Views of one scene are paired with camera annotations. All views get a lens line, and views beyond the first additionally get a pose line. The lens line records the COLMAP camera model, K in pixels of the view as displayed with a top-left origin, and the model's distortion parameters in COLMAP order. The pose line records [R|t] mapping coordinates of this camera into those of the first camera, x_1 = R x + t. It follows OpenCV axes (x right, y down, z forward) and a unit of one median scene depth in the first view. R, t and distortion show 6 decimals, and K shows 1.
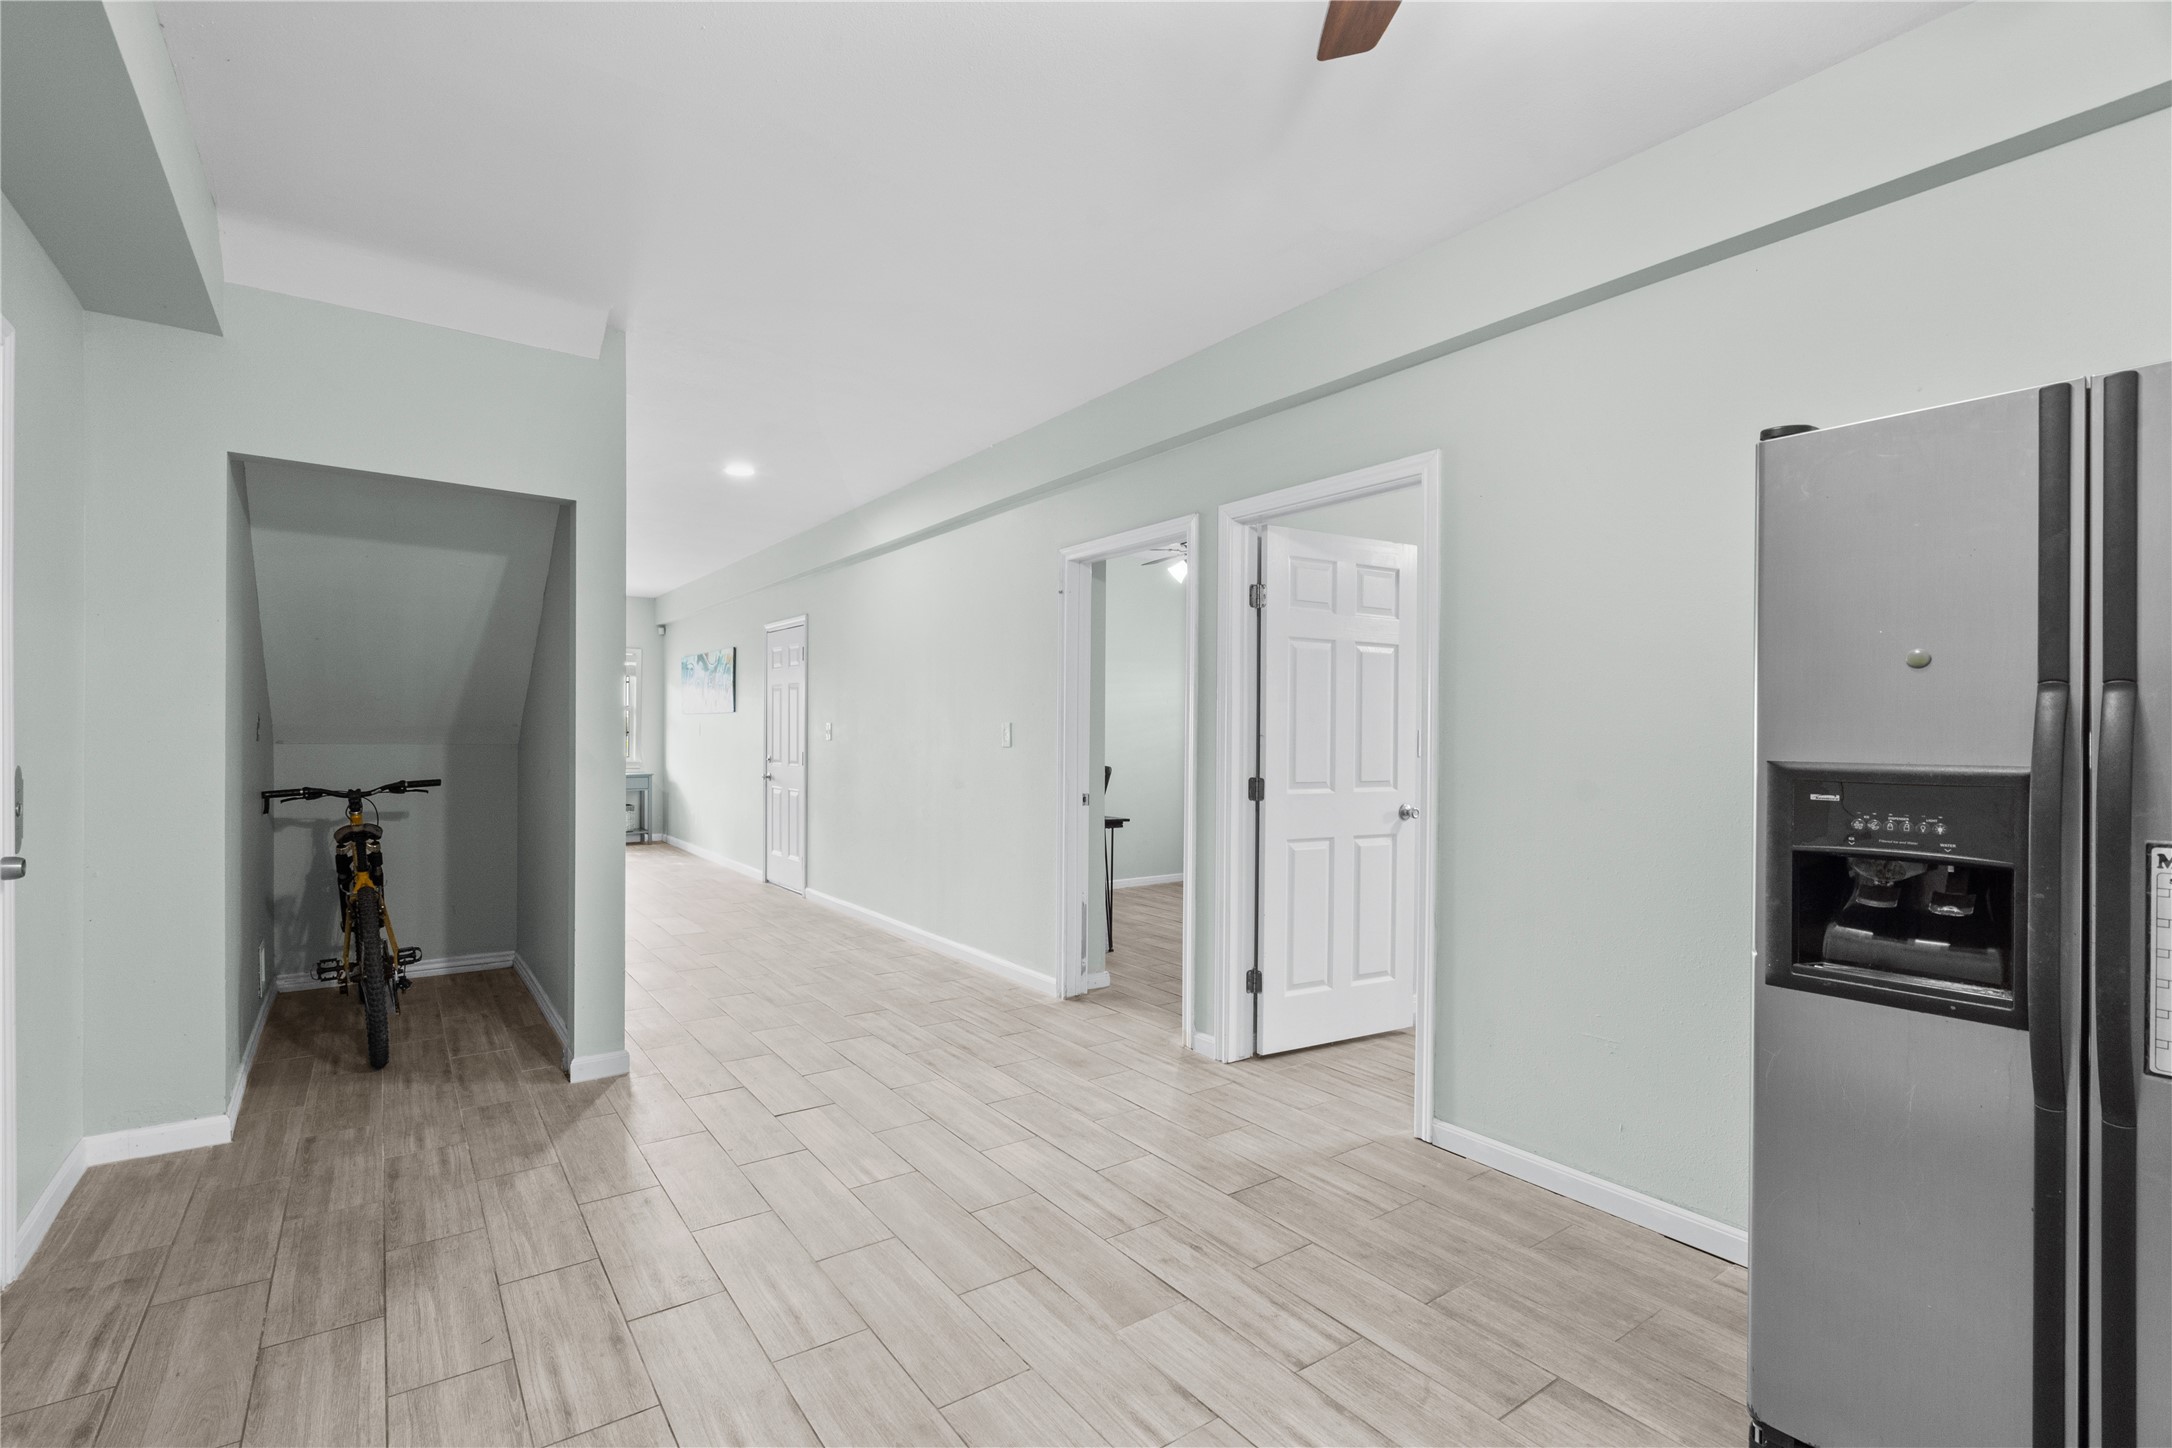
lens RADIAL K [[991.5, 0, 1064.5], [0, 991.5, 737.4], [0, 0, 1]] dist [-0.004600, -0.000966]
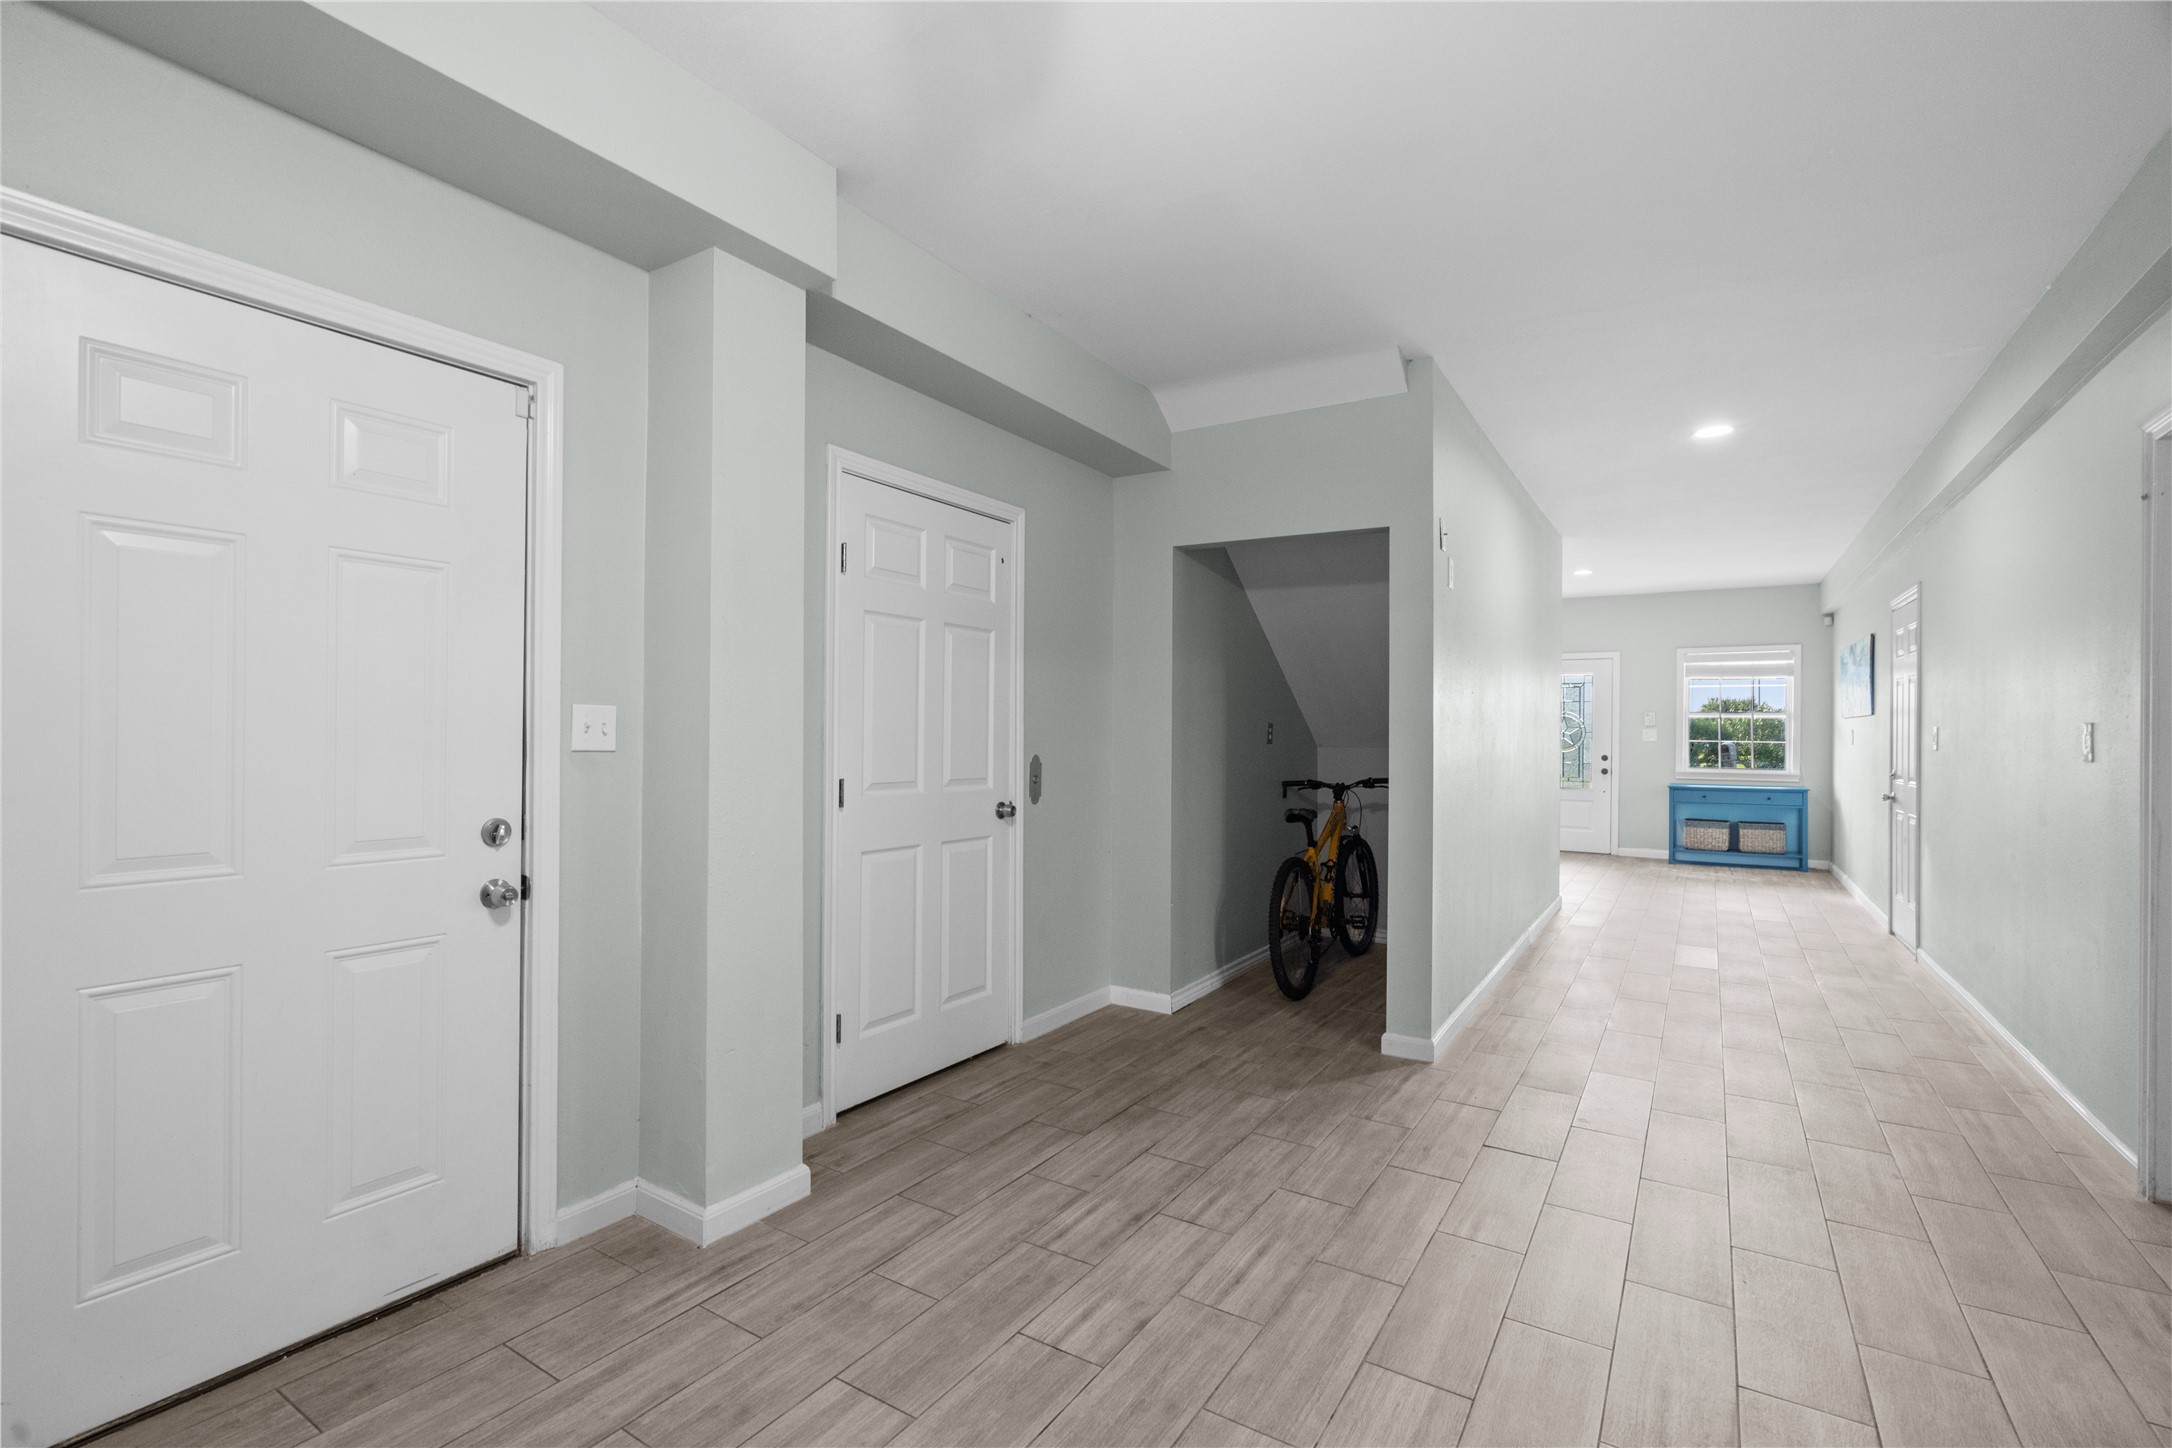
lens RADIAL K [[991.5, 0, 1073.6], [0, 991.5, 730.6], [0, 0, 1]] dist [-0.004600, -0.000966]
pose [[0.363362, -0.007295, -0.931620, 0.483010], [-0.008755, 0.999898, -0.011244, 0.004324], [0.931607, 0.012242, 0.363261, 0.321592]]
